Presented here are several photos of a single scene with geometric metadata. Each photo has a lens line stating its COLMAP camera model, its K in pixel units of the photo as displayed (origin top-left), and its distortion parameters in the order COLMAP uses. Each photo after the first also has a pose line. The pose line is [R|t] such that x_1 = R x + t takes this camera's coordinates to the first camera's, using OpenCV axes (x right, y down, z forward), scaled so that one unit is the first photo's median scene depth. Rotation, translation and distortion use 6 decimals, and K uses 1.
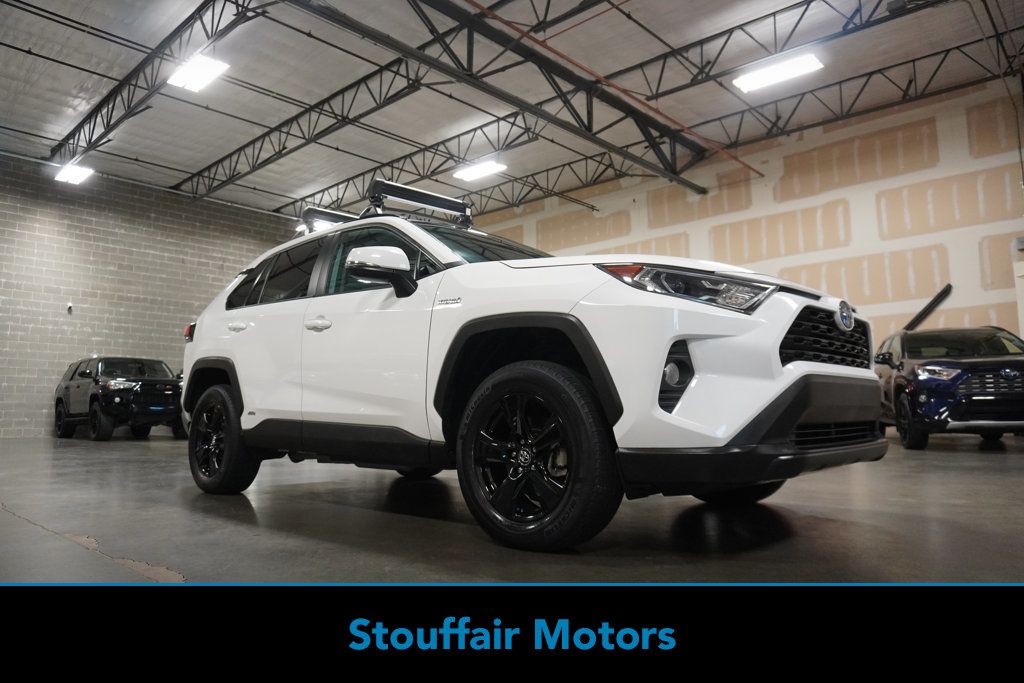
lens RADIAL K [[685.4, 0, 512.1], [0, 685.4, 345.5], [0, 0, 1]] dist [-0.053784, 0.027210]
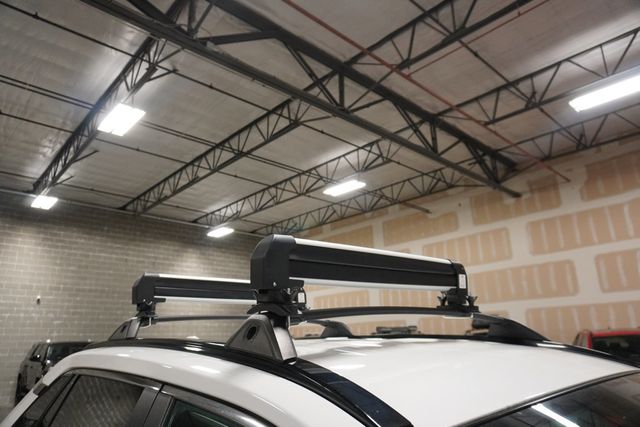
lens RADIAL K [[428.4, 0, 320.1], [0, 428.4, 216.0], [0, 0, 1]] dist [-0.053784, 0.027210]
pose [[0.997151, -0.040669, -0.063524, -0.043060], [0.028441, 0.982753, -0.182721, -0.055690], [0.069860, 0.180394, 0.981110, 0.208024]]
